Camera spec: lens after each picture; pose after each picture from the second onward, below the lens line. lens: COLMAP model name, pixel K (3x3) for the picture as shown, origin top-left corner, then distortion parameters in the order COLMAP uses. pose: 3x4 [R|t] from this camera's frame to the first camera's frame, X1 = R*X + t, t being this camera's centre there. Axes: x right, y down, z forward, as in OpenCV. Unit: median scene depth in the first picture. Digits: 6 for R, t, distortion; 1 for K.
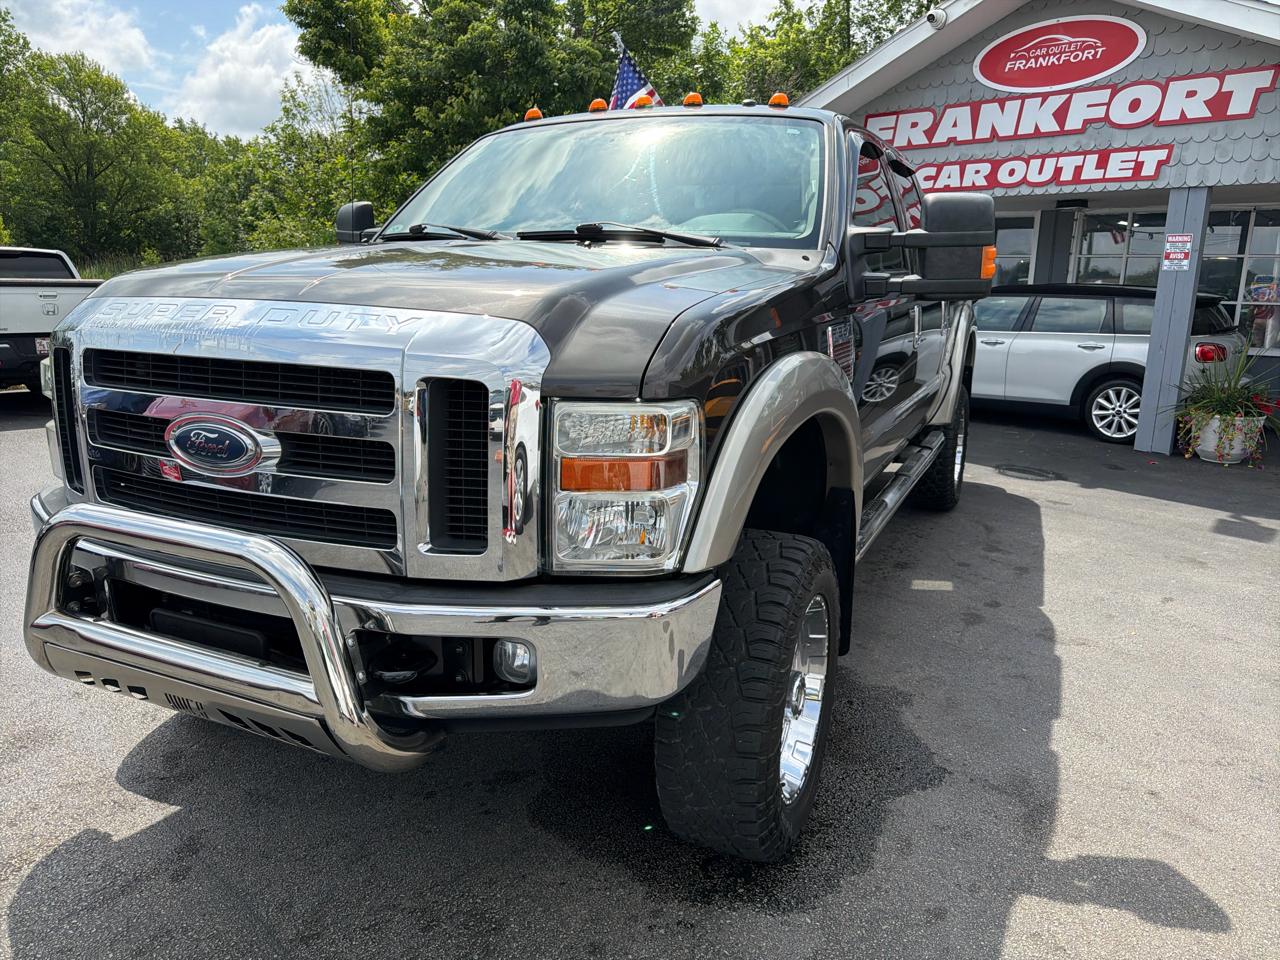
lens RADIAL K [[905.0, 0, 658.3], [0, 905.0, 486.8], [0, 0, 1]] dist [0.002511, -0.004288]
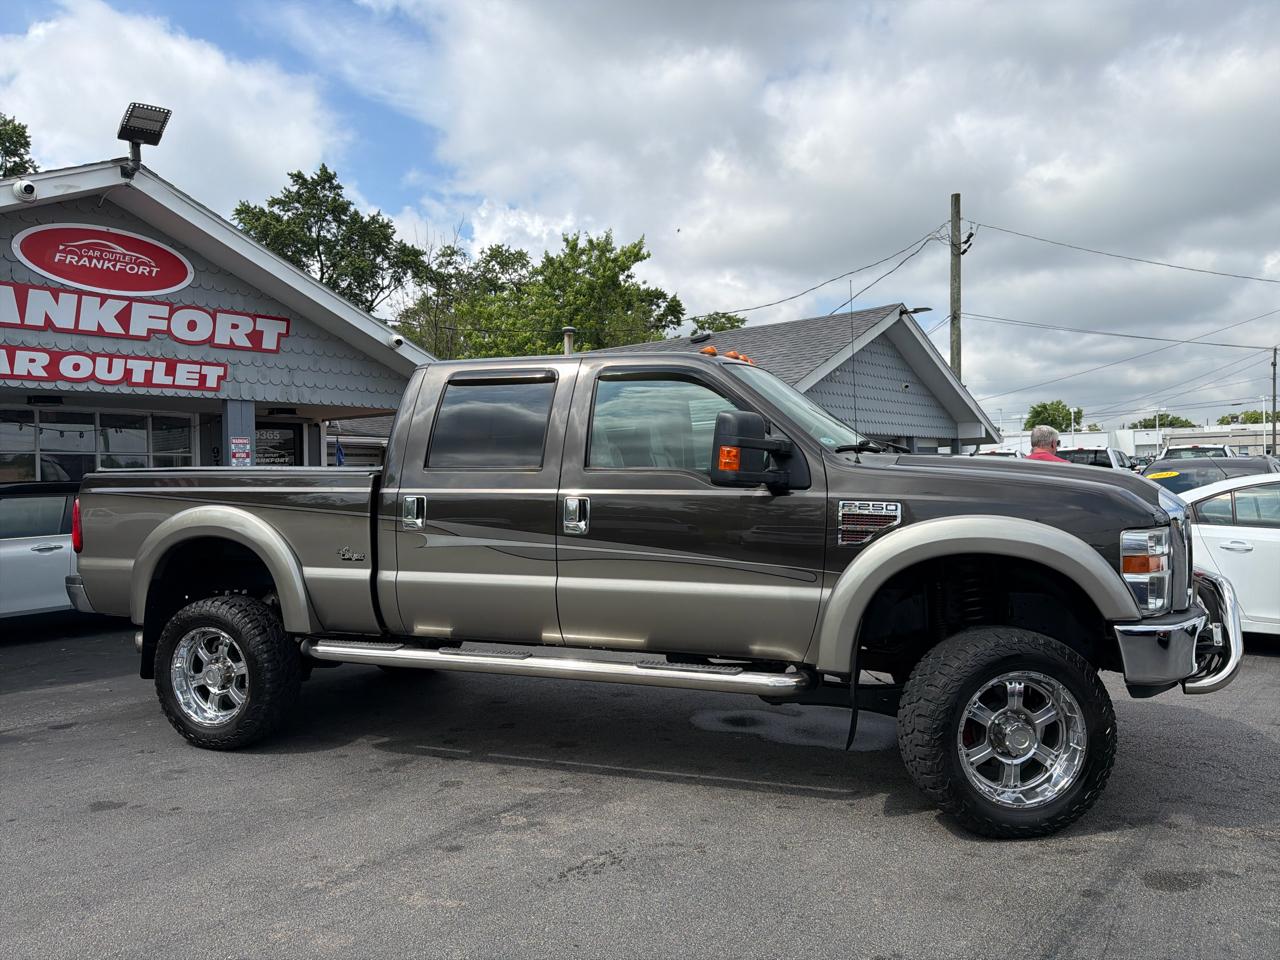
lens RADIAL K [[909.5, 0, 640.0], [0, 909.5, 480.0], [0, 0, 1]] dist [0.041873, -0.053802]
pose [[-0.069172, -0.025288, 0.997284, -0.650531], [0.233091, 0.971599, 0.040804, -0.147530], [-0.969992, 0.235280, -0.061313, 0.563268]]
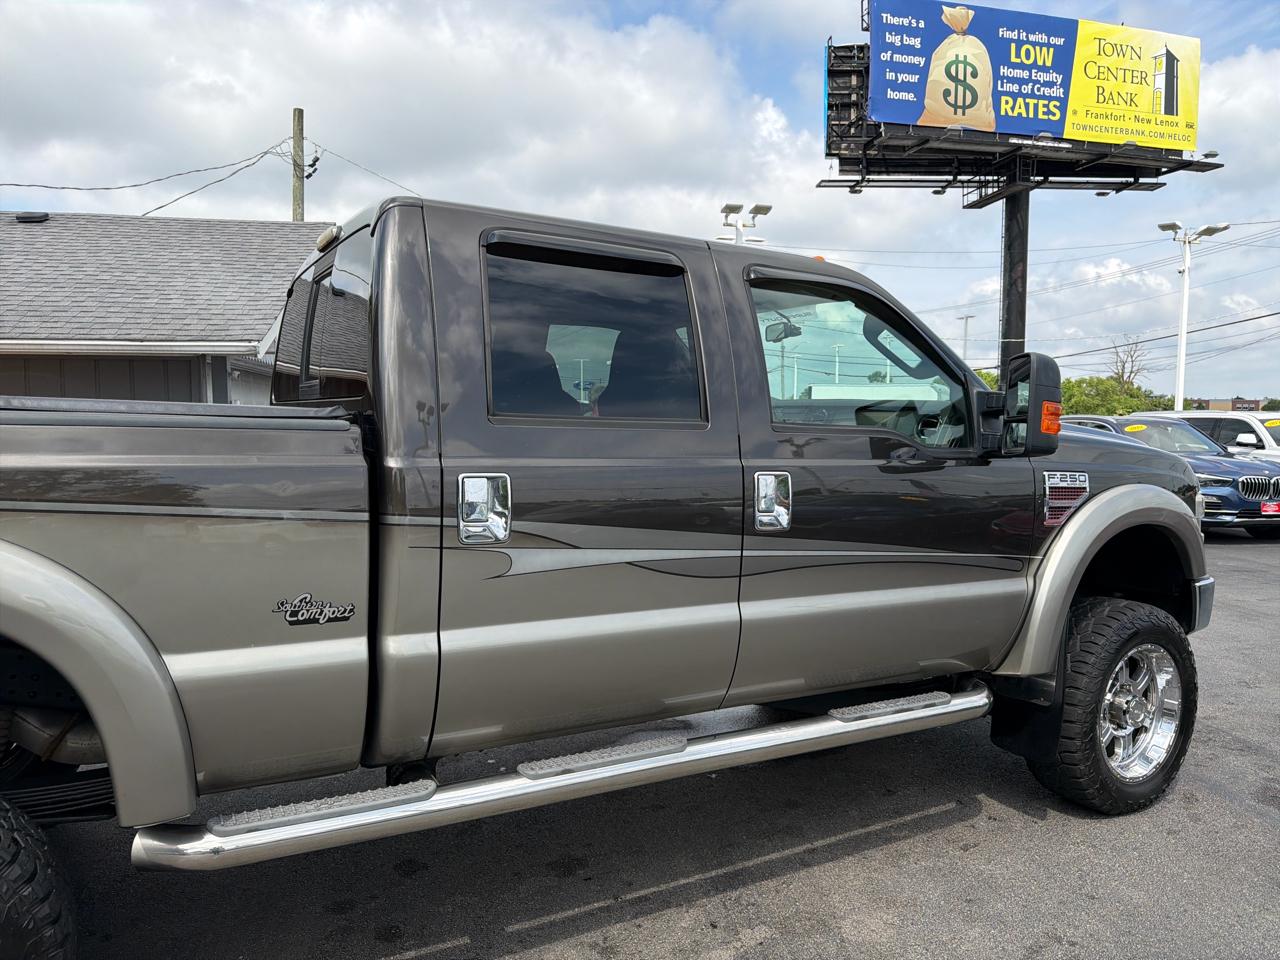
lens RADIAL K [[905.2, 0, 650.3], [0, 905.2, 487.4], [0, 0, 1]] dist [0.004766, -0.007536]
pose [[-0.801860, -0.077087, 0.592518, -0.266152], [0.103144, 0.958899, 0.264339, -0.212625], [-0.588542, 0.273077, -0.760951, 0.854713]]
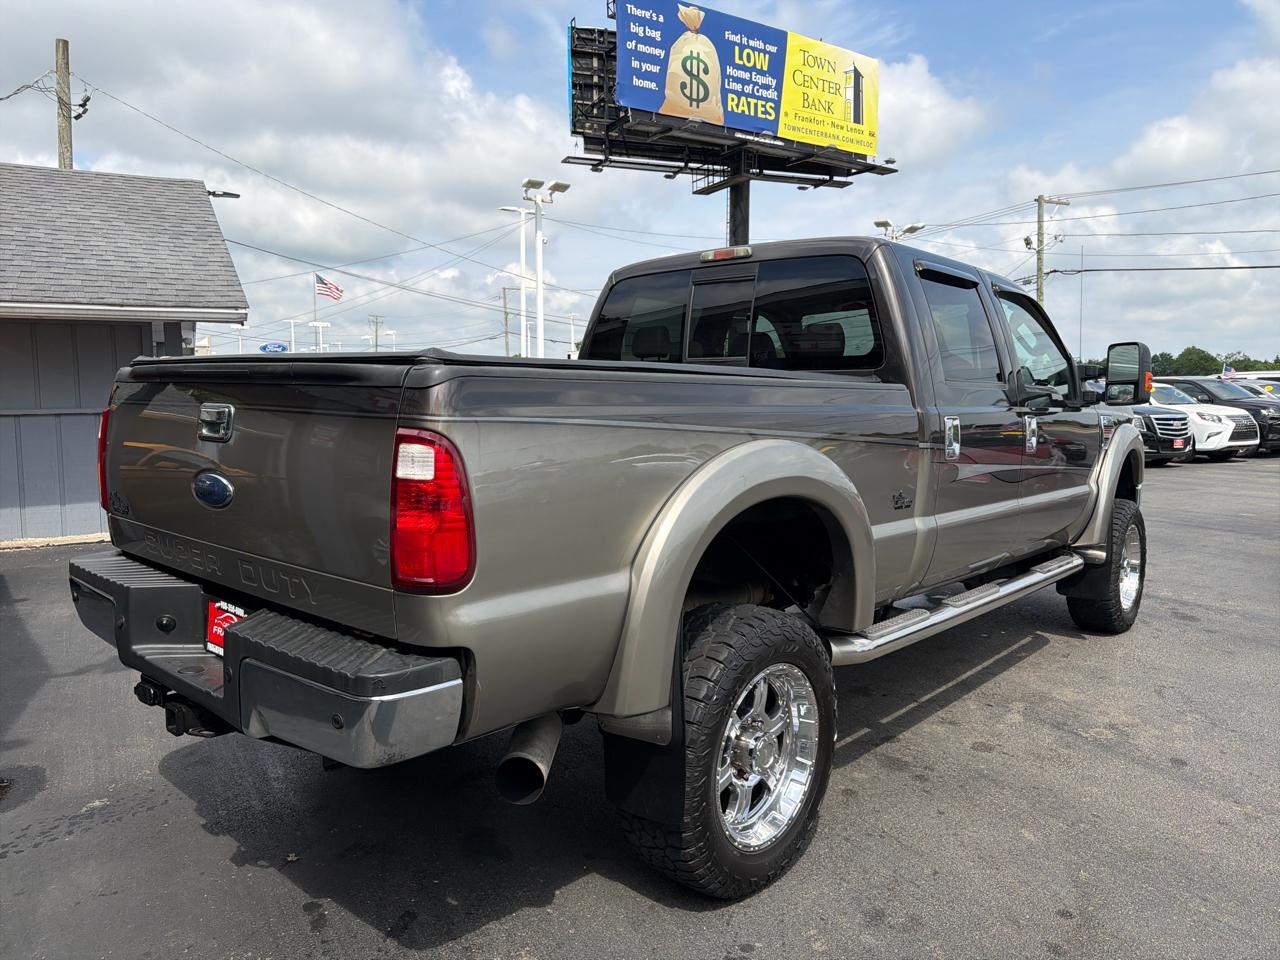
lens RADIAL K [[909.5, 0, 640.0], [0, 909.5, 480.0], [0, 0, 1]] dist [0.041873, -0.053802]
pose [[-0.955021, -0.058496, 0.290713, -0.043624], [0.037321, 0.948846, 0.313525, -0.268098], [-0.294181, 0.310272, -0.903985, 1.142814]]
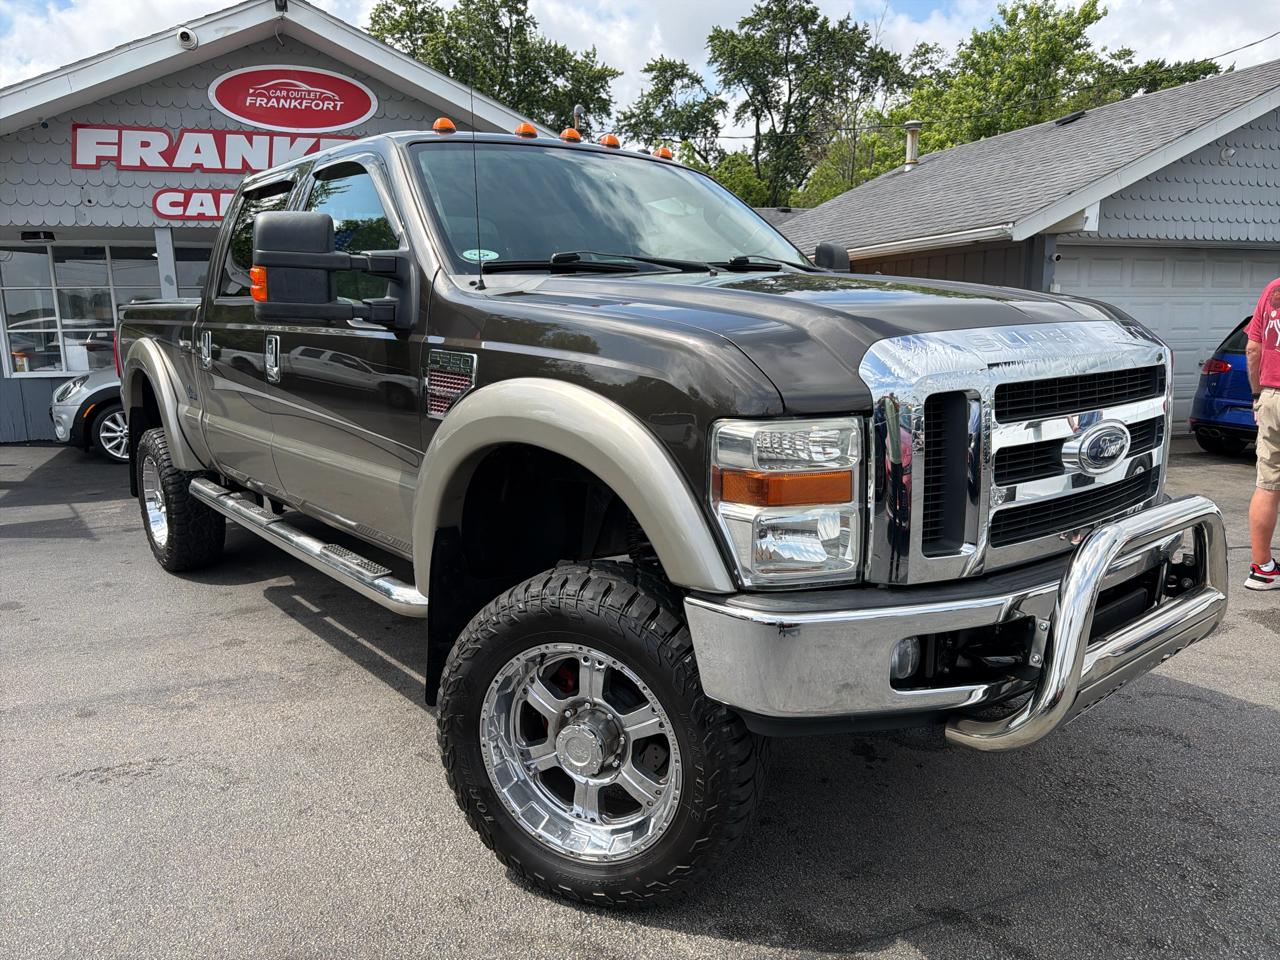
lens RADIAL K [[913.0, 0, 629.4], [0, 913.0, 481.1], [0, 0, 1]] dist [0.007243, -0.005333]
pose [[0.444626, -0.191958, 0.874906, -0.426997], [0.225129, 0.969360, 0.098272, -0.061635], [-0.866963, 0.153272, 0.474218, 0.226603]]
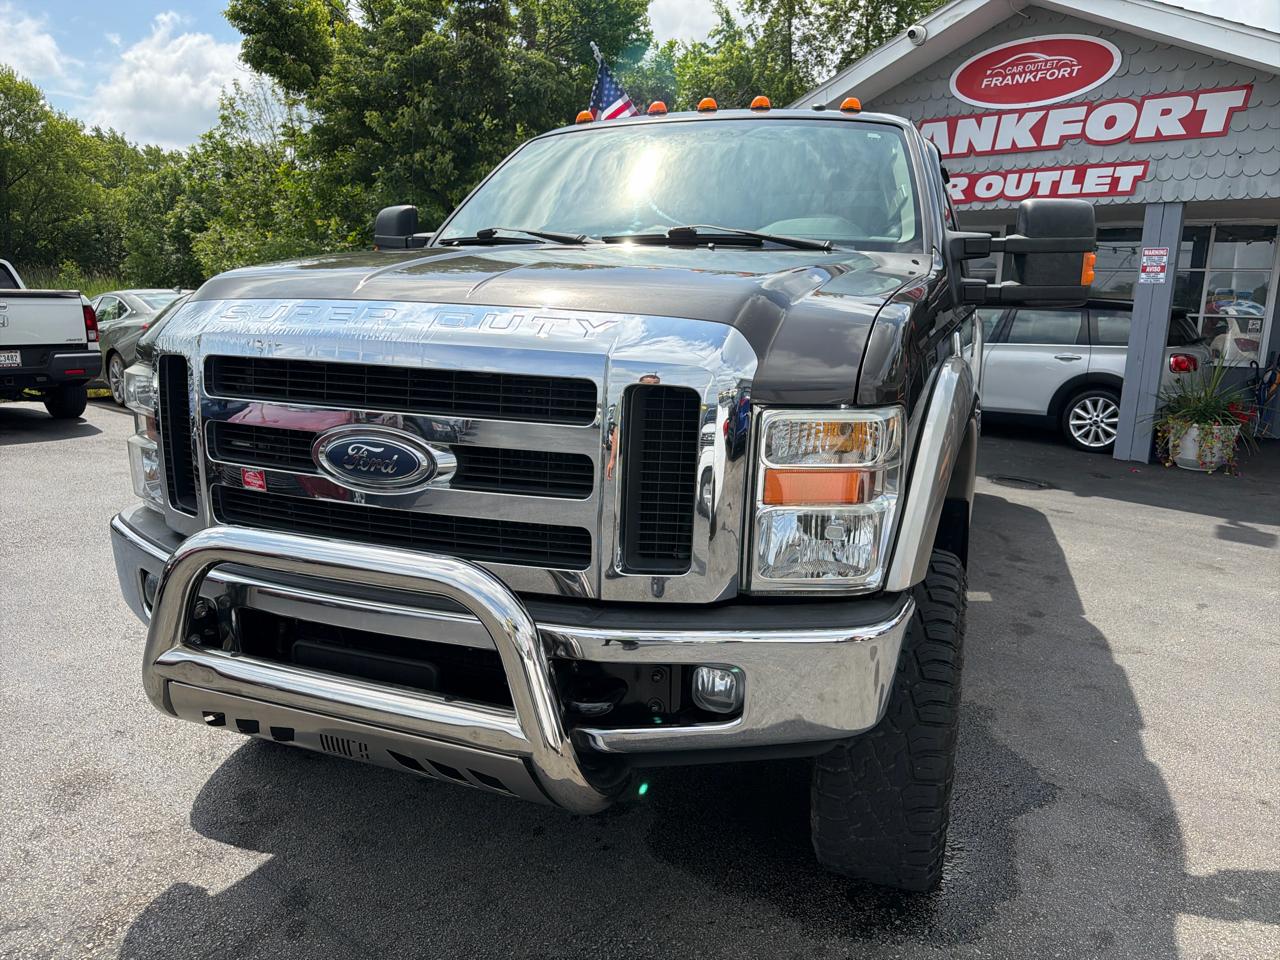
lens RADIAL K [[905.2, 0, 650.3], [0, 905.2, 487.4], [0, 0, 1]] dist [0.004766, -0.007536]
pose [[0.997880, -0.011523, 0.064051, -0.062960], [0.012457, 0.999822, -0.014202, -0.000400], [-0.063876, 0.014970, 0.997846, 0.016333]]
